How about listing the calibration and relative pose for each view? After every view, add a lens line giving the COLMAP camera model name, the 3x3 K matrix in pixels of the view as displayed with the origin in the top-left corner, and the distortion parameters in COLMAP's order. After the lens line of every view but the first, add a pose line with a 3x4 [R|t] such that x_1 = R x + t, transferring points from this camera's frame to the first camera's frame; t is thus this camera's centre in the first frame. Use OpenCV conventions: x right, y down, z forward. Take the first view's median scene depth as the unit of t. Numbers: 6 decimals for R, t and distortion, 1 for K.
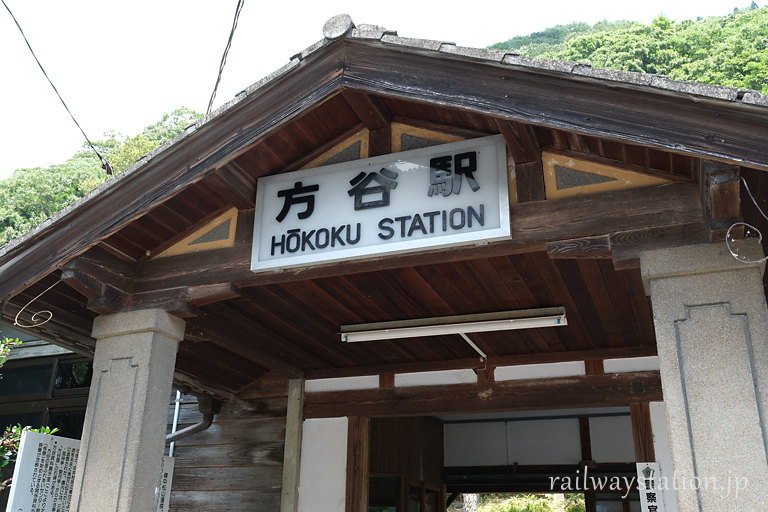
lens RADIAL K [[737.7, 0, 381.1], [0, 737.7, 257.9], [0, 0, 1]] dist [0.020667, 0.000000]
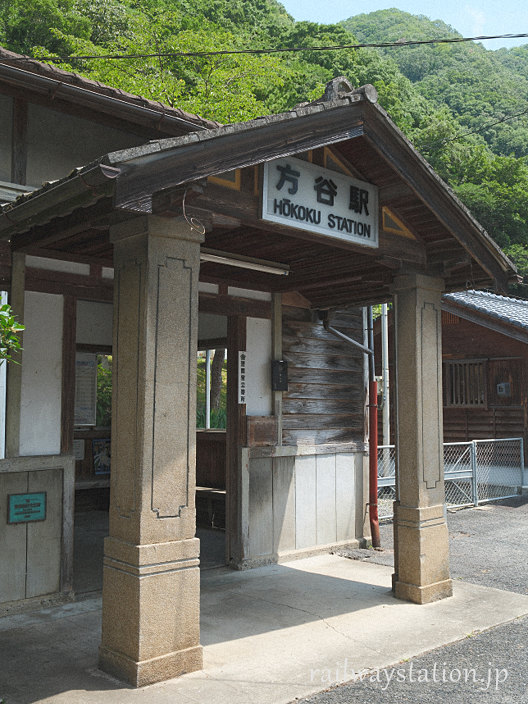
lens RADIAL K [[746.8, 0, 265.4], [0, 746.8, 347.5], [0, 0, 1]] dist [0.002265, 0.000000]
pose [[0.407332, 0.055294, 0.911605, -1.511227], [-0.337771, 0.936511, 0.094121, 0.114800], [-0.848523, -0.346252, 0.400148, 0.351887]]
